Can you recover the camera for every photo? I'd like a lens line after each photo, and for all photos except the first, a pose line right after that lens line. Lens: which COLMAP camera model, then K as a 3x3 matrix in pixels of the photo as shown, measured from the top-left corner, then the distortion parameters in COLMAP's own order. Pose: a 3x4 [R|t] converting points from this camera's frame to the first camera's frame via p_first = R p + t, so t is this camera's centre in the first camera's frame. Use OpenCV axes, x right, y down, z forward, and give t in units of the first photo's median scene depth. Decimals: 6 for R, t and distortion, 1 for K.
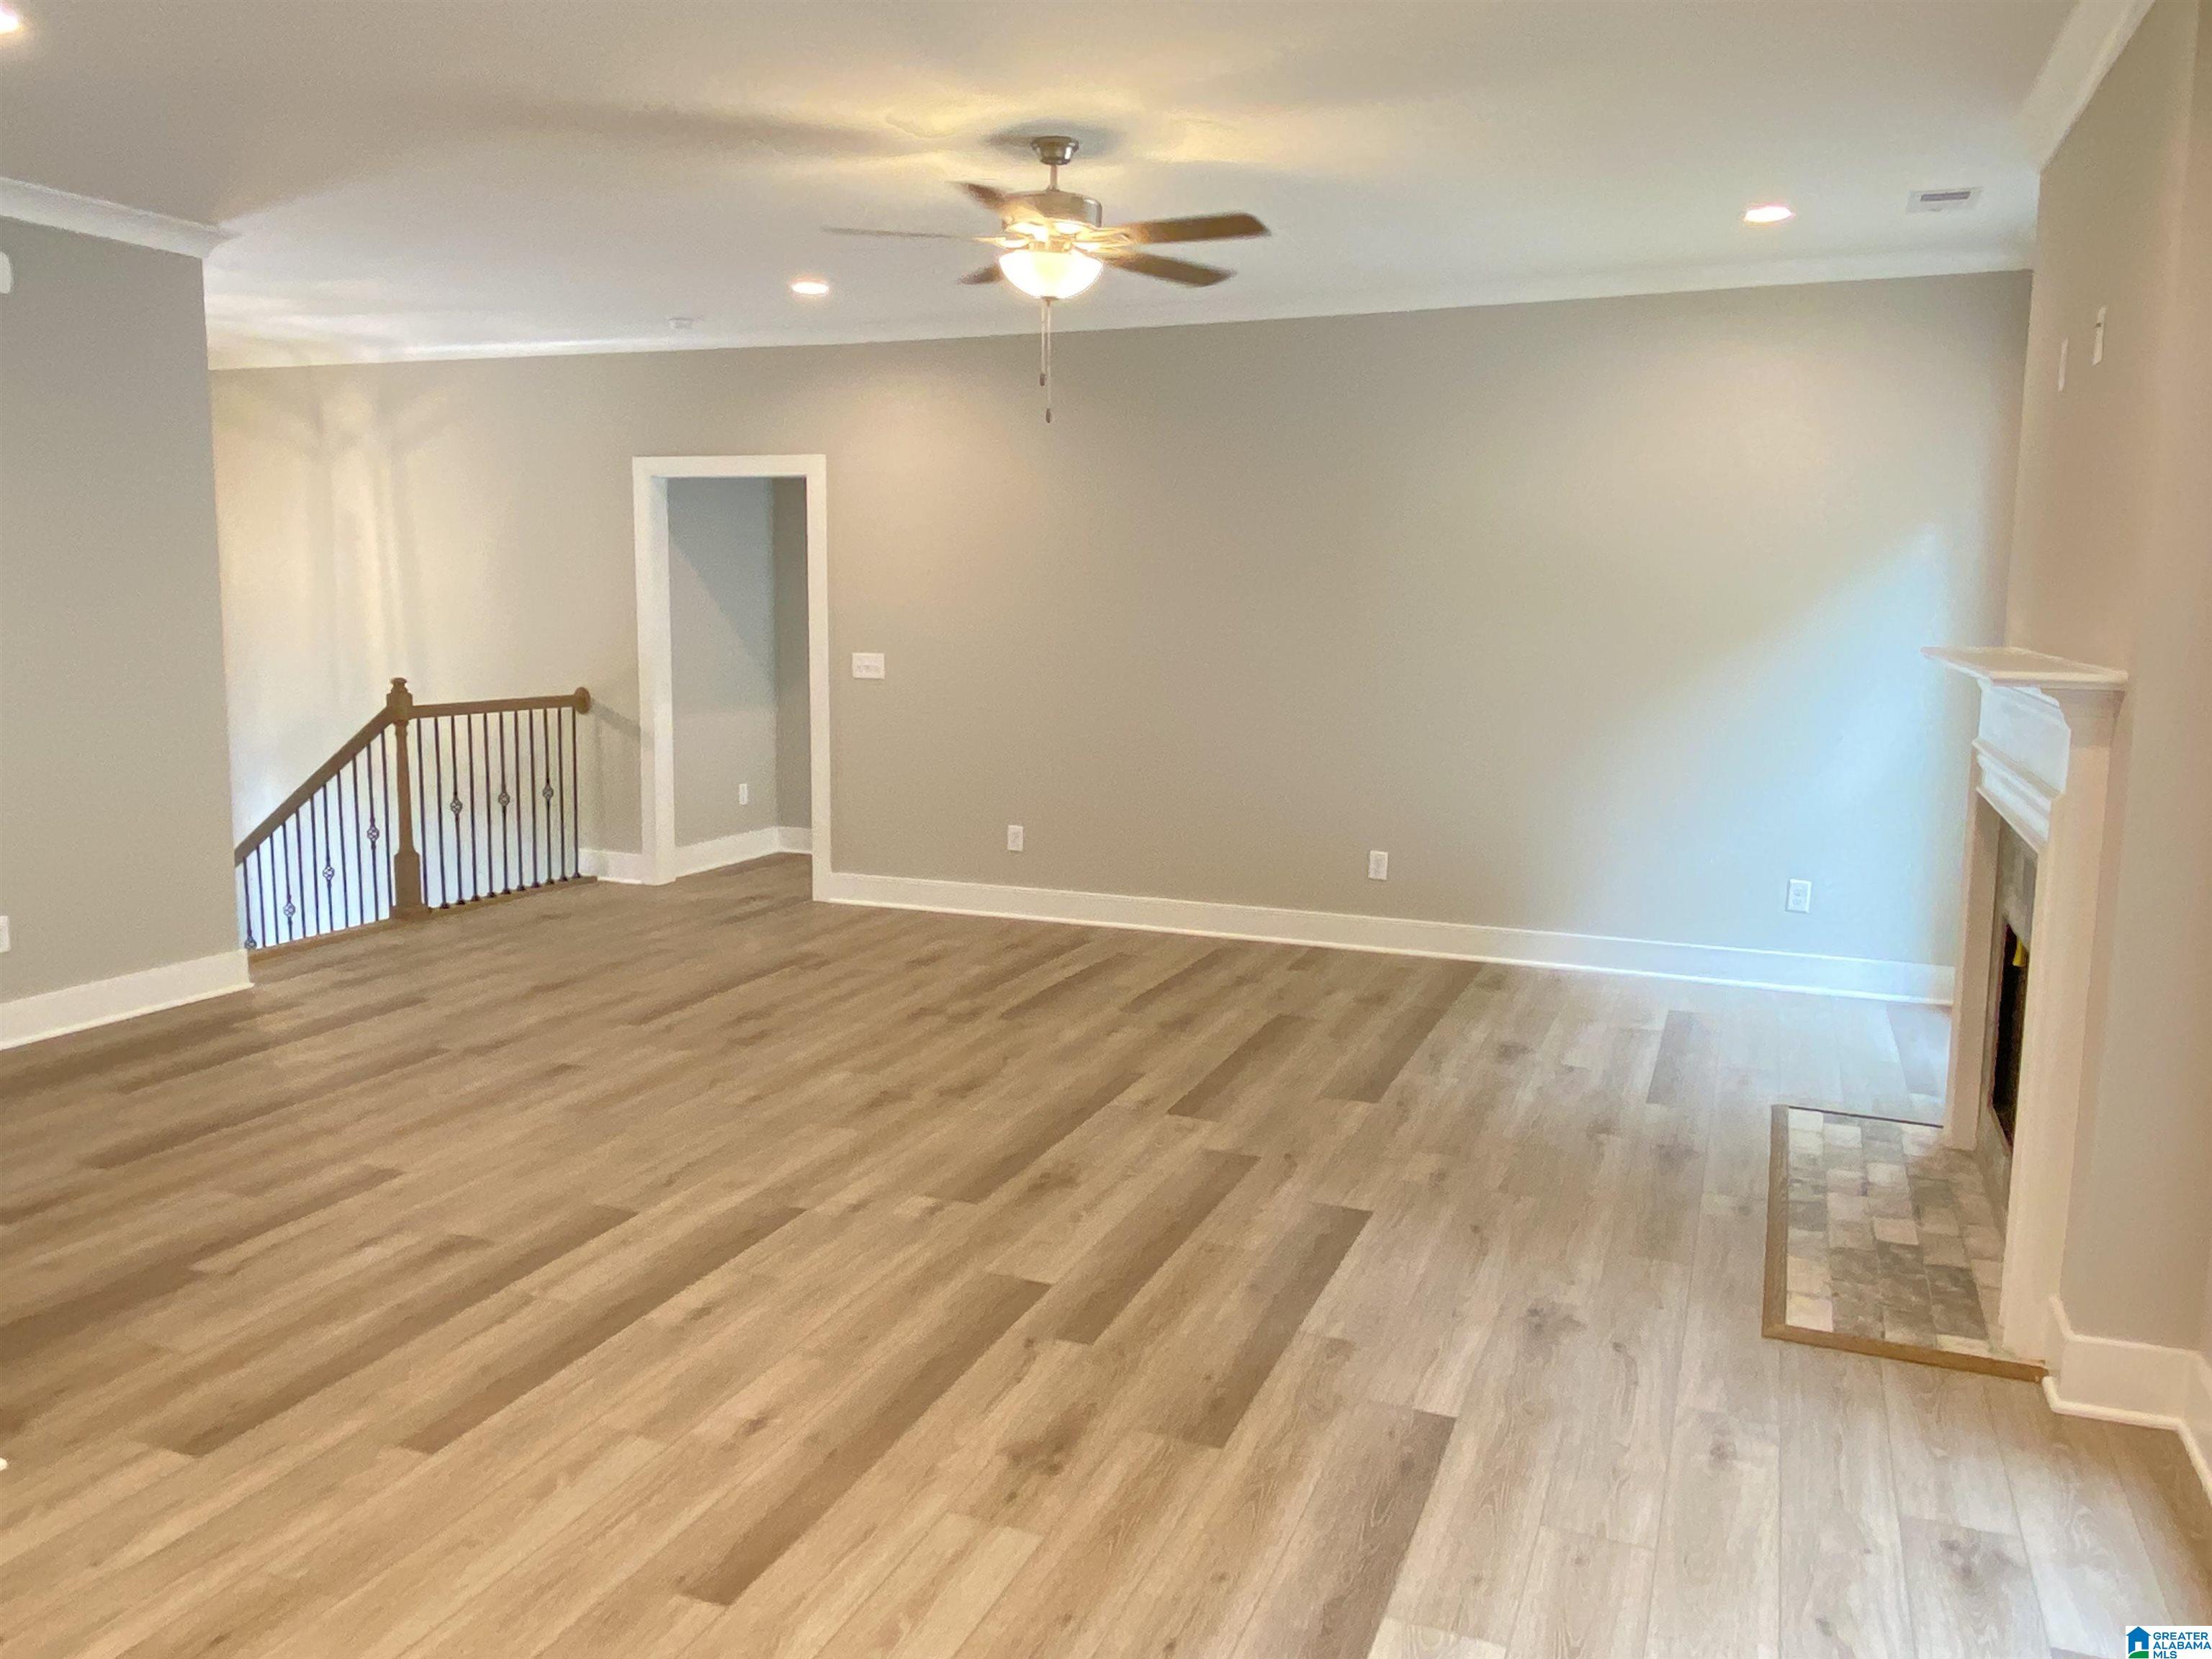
lens RADIAL K [[1640.6, 0, 1106.0], [0, 1640.6, 829.5], [0, 0, 1]] dist [-0.002248, -0.000563]
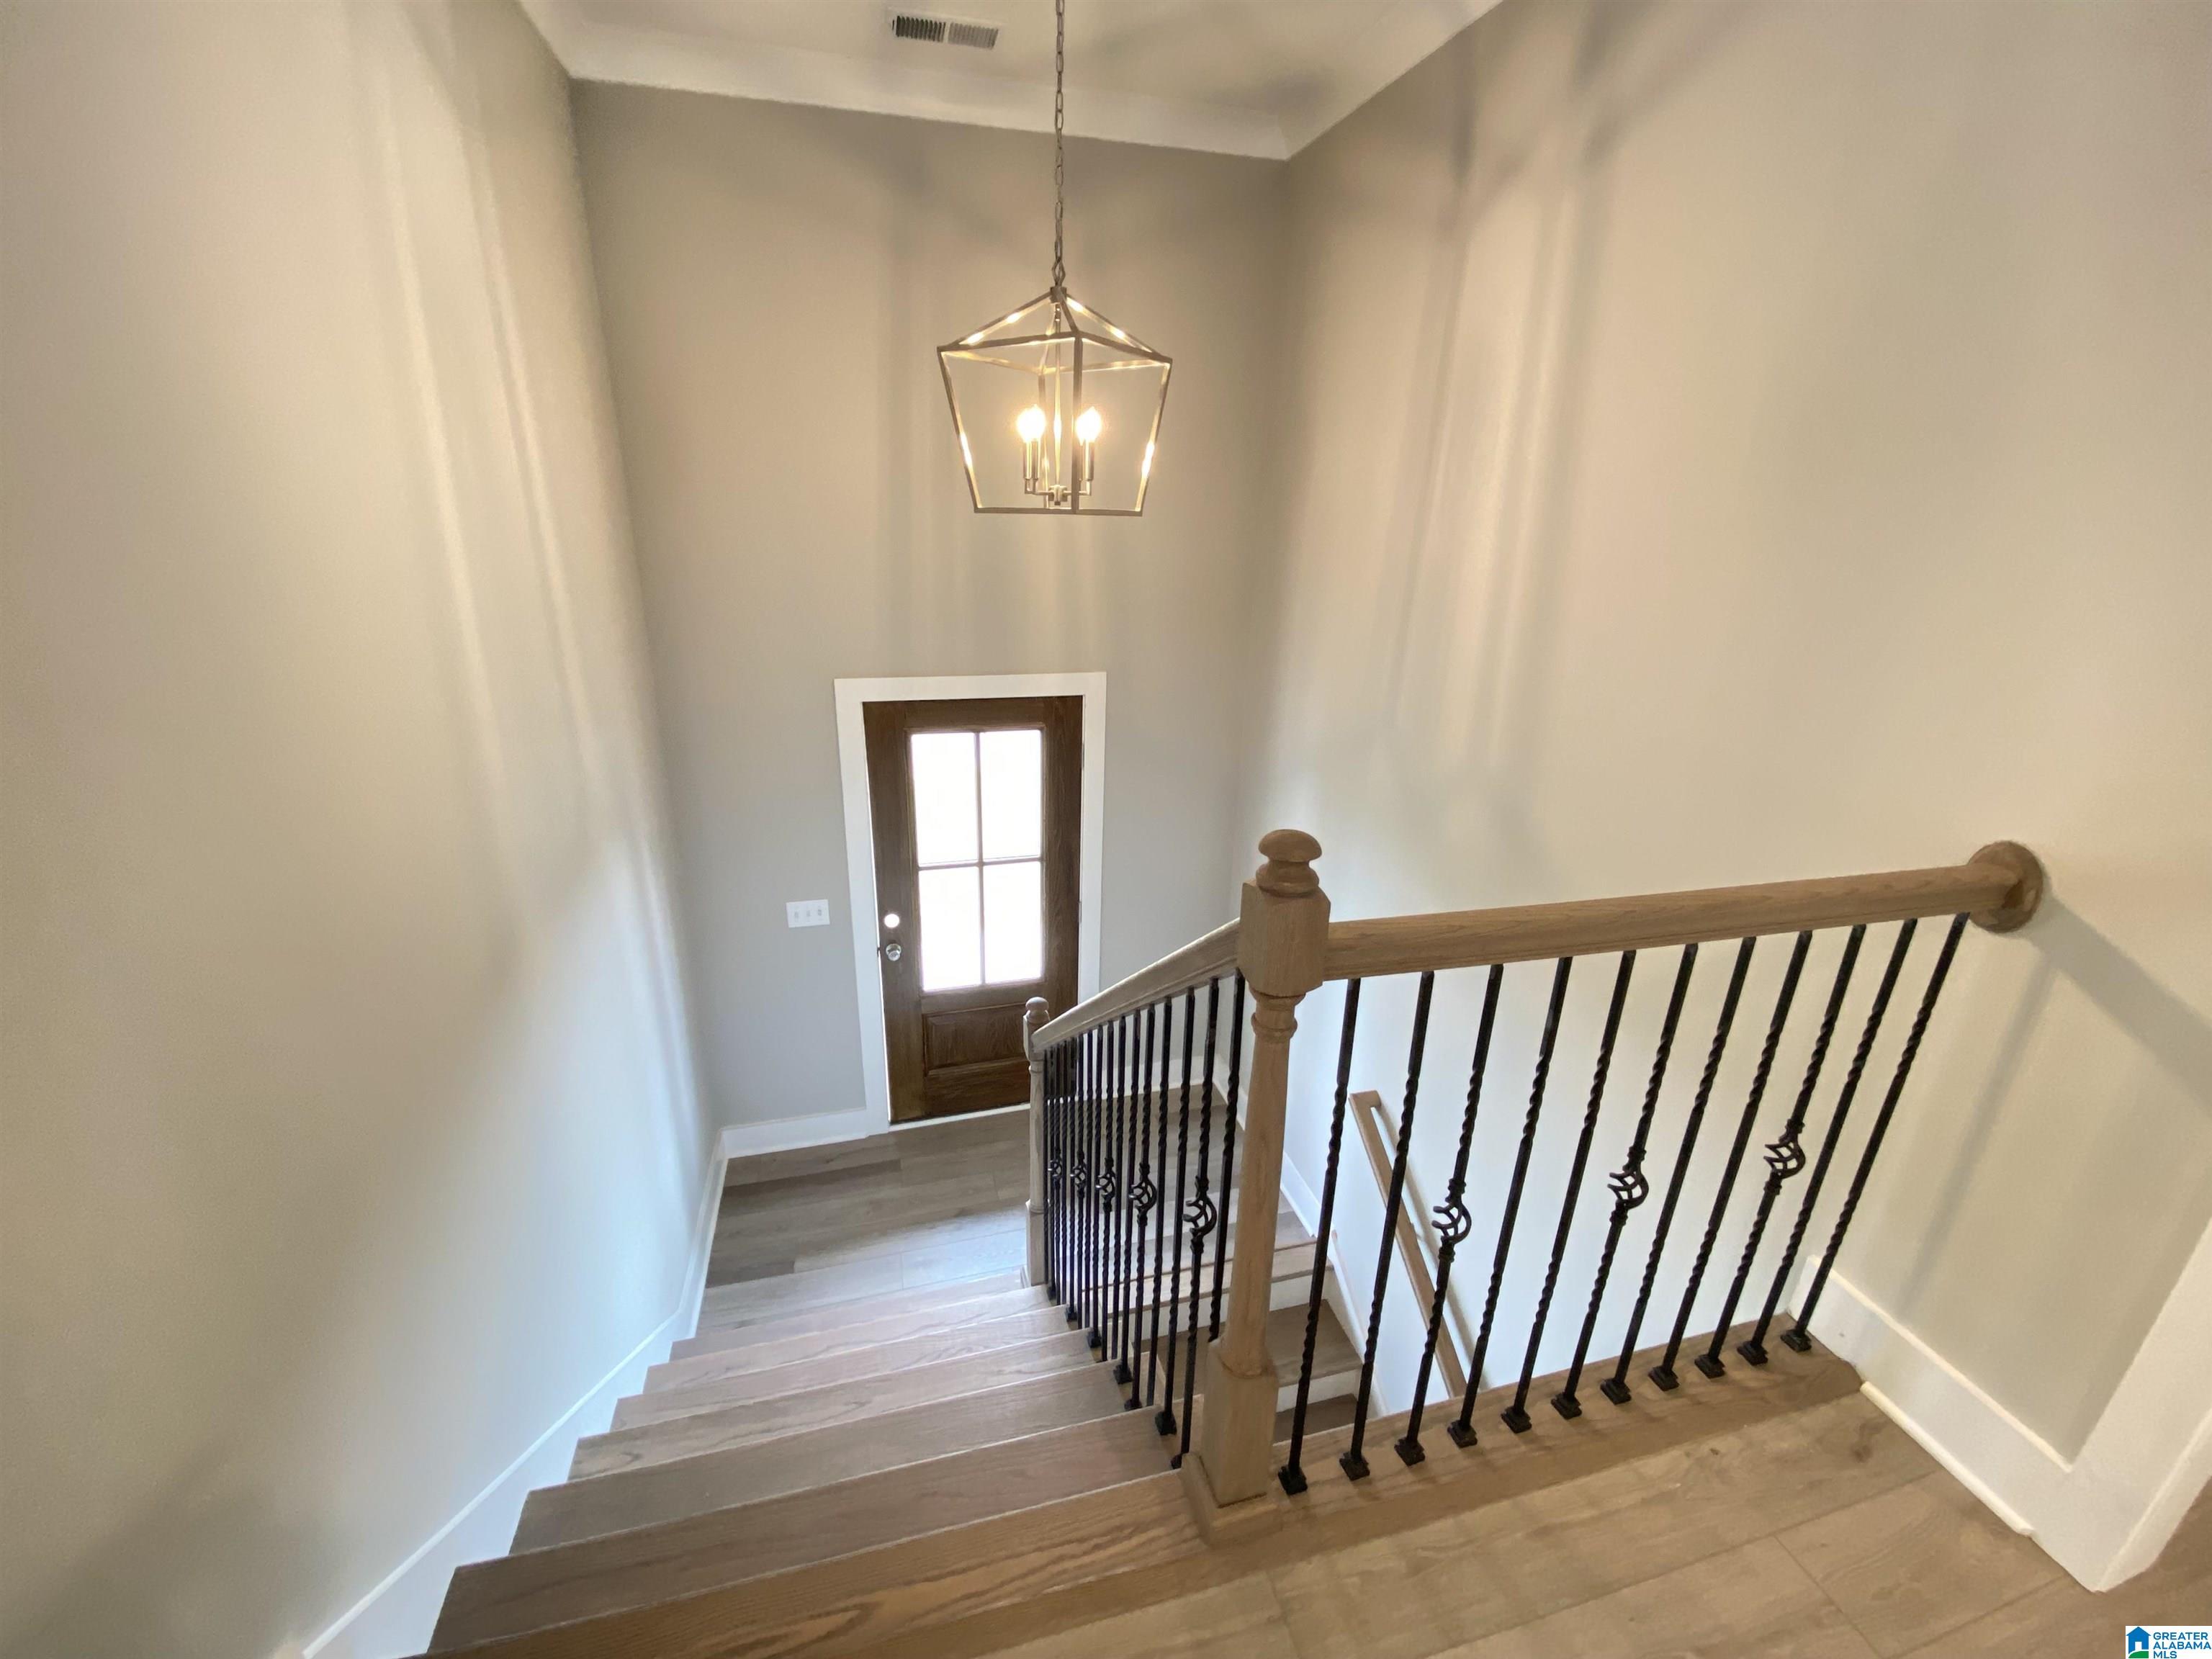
lens RADIAL K [[930.9, 0, 1106.0], [0, 930.9, 829.5], [0, 0, 1]] dist [-0.015294, -0.000105]
pose [[0.600638, 0.267342, -0.753500, -0.294543], [-0.123674, 0.962163, 0.242792, -0.108988], [0.789898, -0.052642, 0.610975, 0.771293]]
